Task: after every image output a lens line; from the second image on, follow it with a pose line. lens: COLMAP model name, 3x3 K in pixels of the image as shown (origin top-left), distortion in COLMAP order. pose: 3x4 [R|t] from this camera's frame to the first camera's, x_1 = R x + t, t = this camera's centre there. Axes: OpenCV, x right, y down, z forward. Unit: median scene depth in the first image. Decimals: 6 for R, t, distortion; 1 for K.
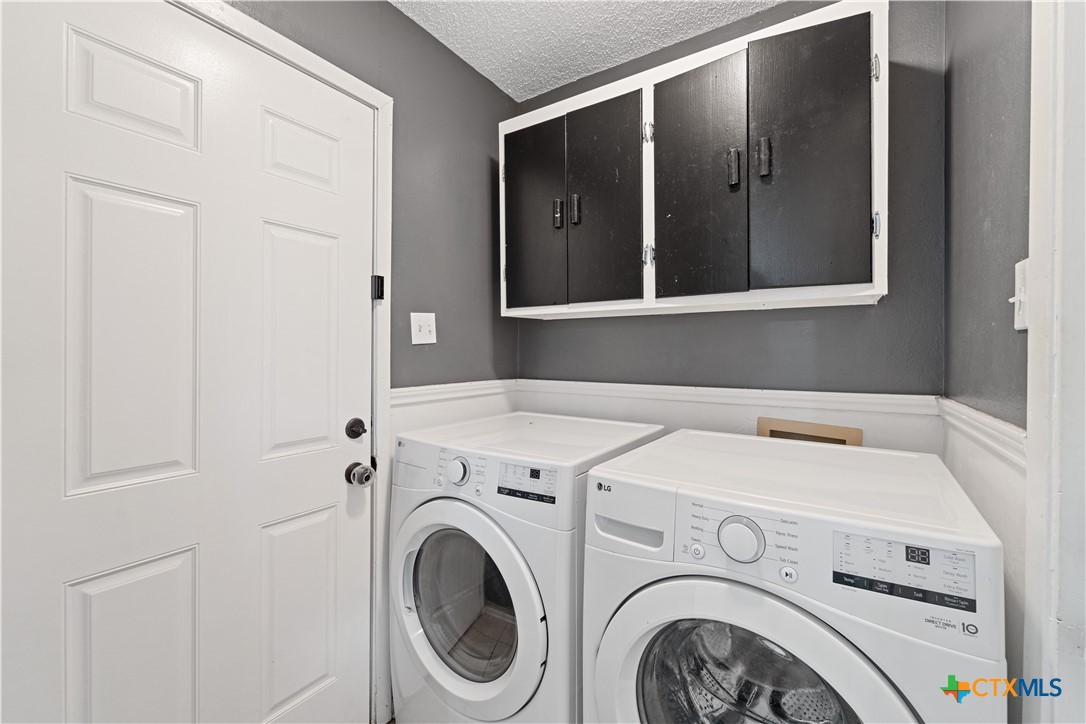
lens RADIAL K [[446.6, 0, 543.2], [0, 446.6, 357.1], [0, 0, 1]] dist [0.000097, -0.000419]
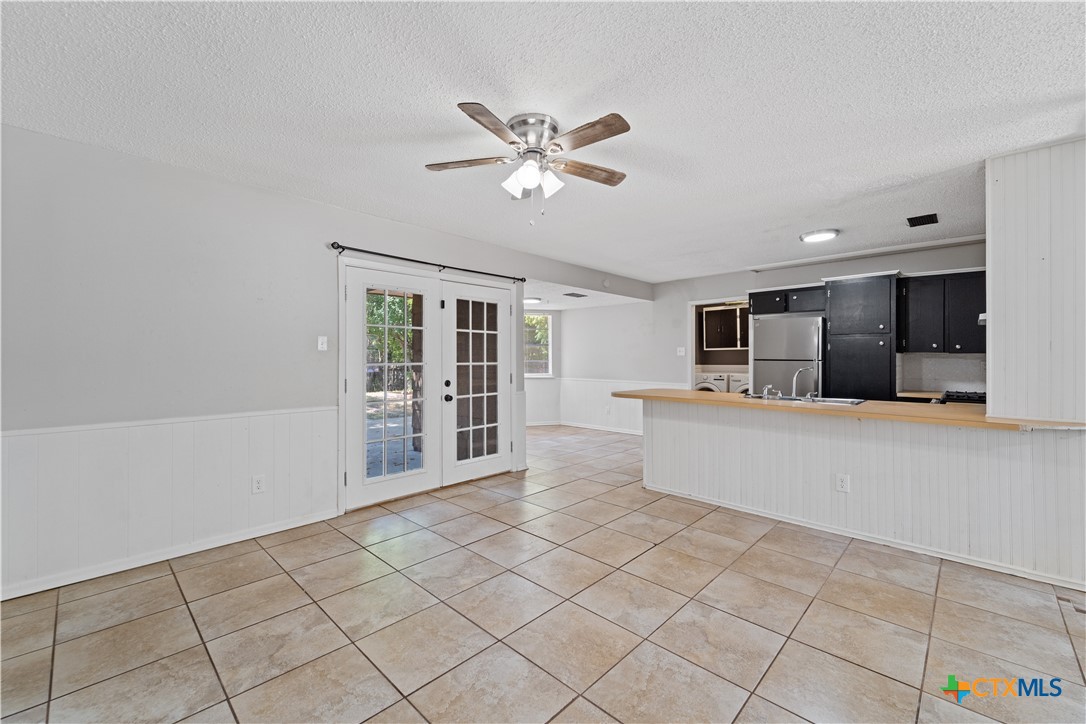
lens RADIAL K [[446.6, 0, 542.5], [0, 446.6, 359.7], [0, 0, 1]] dist [0.000097, -0.000419]
pose [[0.984391, -0.002603, -0.175974, -1.116866], [0.002189, 0.999994, -0.002547, 0.019427], [0.175980, 0.002122, 0.984392, -4.606599]]
